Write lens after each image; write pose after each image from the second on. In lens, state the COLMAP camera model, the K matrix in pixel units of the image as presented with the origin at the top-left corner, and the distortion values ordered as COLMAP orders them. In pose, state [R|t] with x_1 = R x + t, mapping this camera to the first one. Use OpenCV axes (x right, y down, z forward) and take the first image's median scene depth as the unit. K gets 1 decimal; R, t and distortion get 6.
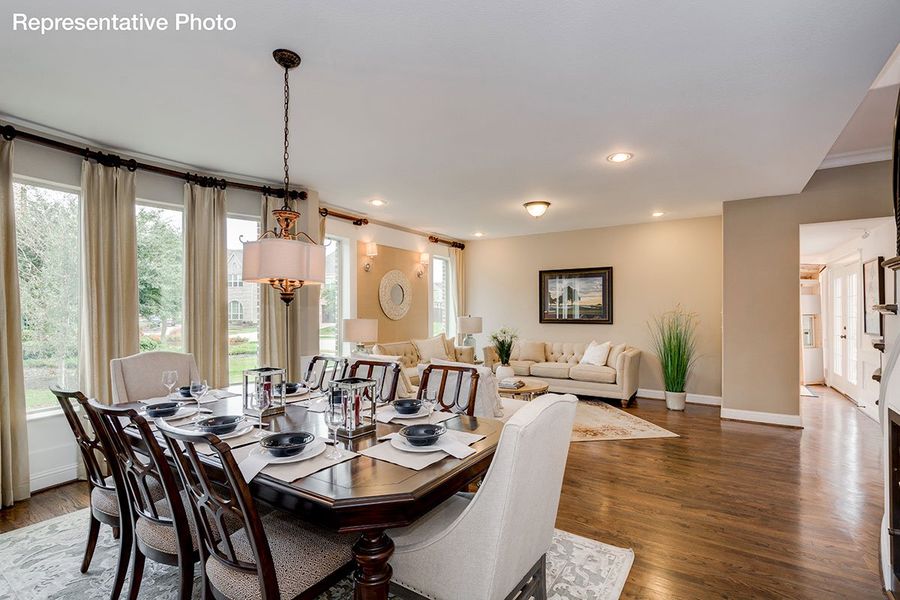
lens RADIAL K [[411.5, 0, 455.4], [0, 411.5, 305.0], [0, 0, 1]] dist [-0.011969, -0.000215]
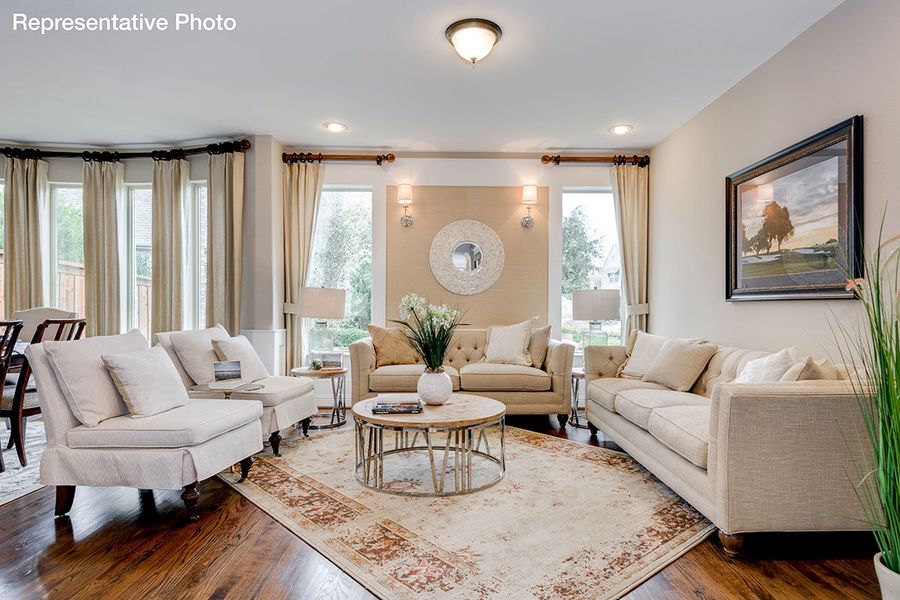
lens RADIAL K [[518.5, 0, 447.1], [0, 518.5, 307.8], [0, 0, 1]] dist [0.001352, -0.001119]
pose [[0.544077, 0.005974, -0.839014, 0.609647], [0.003566, 0.999949, 0.009432, 0.054659], [0.839027, -0.008123, 0.544028, 0.587567]]
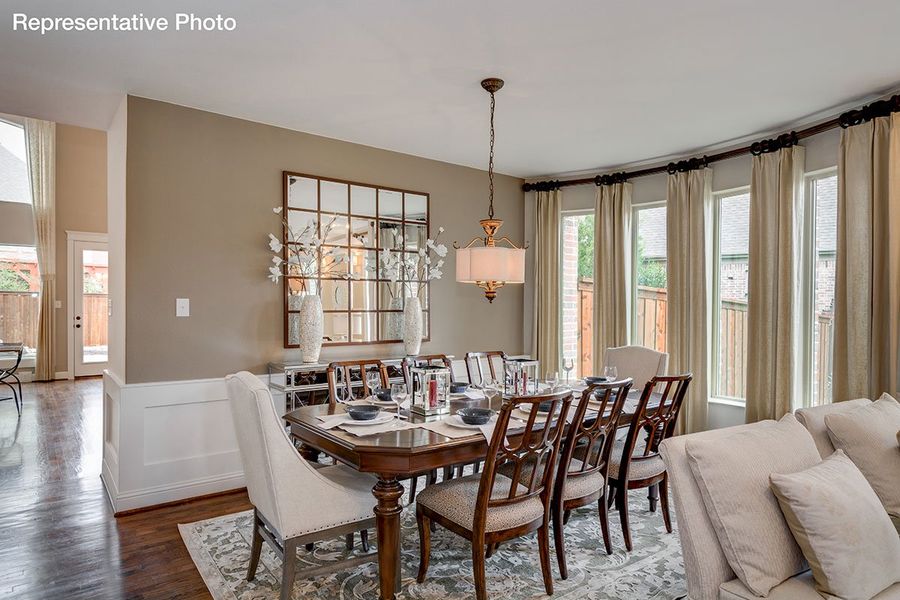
lens RADIAL K [[518.5, 0, 454.0], [0, 518.5, 305.9], [0, 0, 1]] dist [0.001352, -0.001119]
pose [[-0.334529, 0.000987, -0.942385, 0.357246], [0.000839, 0.999999, 0.000750, 0.003862], [0.942385, -0.000540, -0.334529, 0.506403]]
